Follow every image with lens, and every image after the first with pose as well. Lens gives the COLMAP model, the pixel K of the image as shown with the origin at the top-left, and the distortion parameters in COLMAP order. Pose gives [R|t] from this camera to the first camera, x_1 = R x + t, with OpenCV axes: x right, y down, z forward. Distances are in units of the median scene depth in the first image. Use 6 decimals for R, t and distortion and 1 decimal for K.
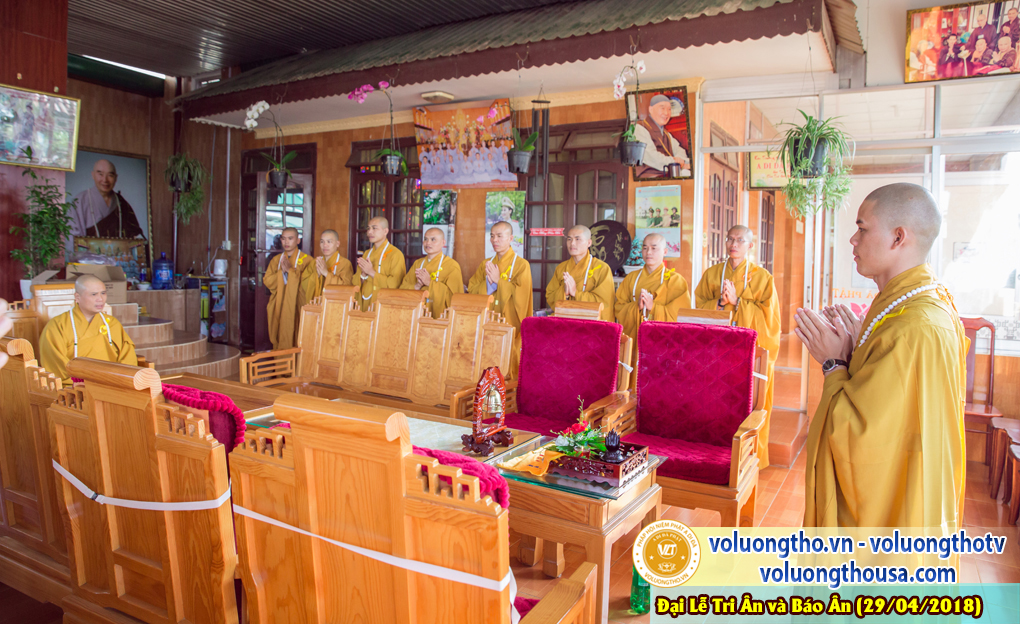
lens RADIAL K [[696.4, 0, 511.7], [0, 696.4, 279.0], [0, 0, 1]] dist [-0.086841, 0.003429]
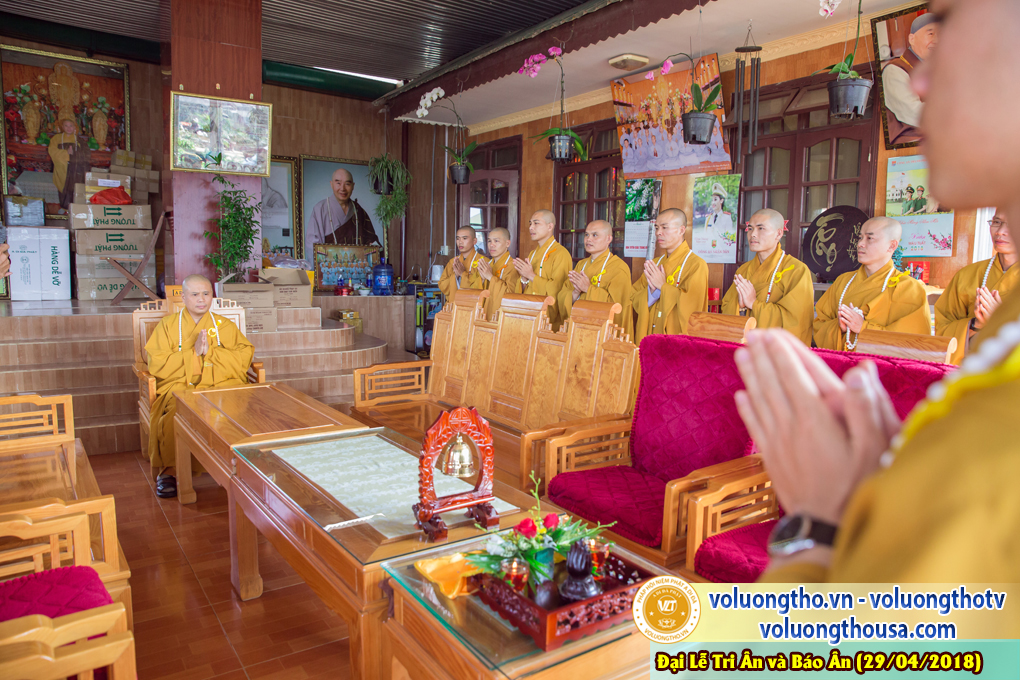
lens RADIAL K [[707.4, 0, 510.0], [0, 707.4, 340.0], [0, 0, 1]] dist [-0.120815, 0.108766]
pose [[0.904581, 0.041395, -0.424287, 0.131747], [-0.012615, 0.997438, 0.070418, 0.007585], [0.426115, -0.058347, 0.902785, 0.192163]]
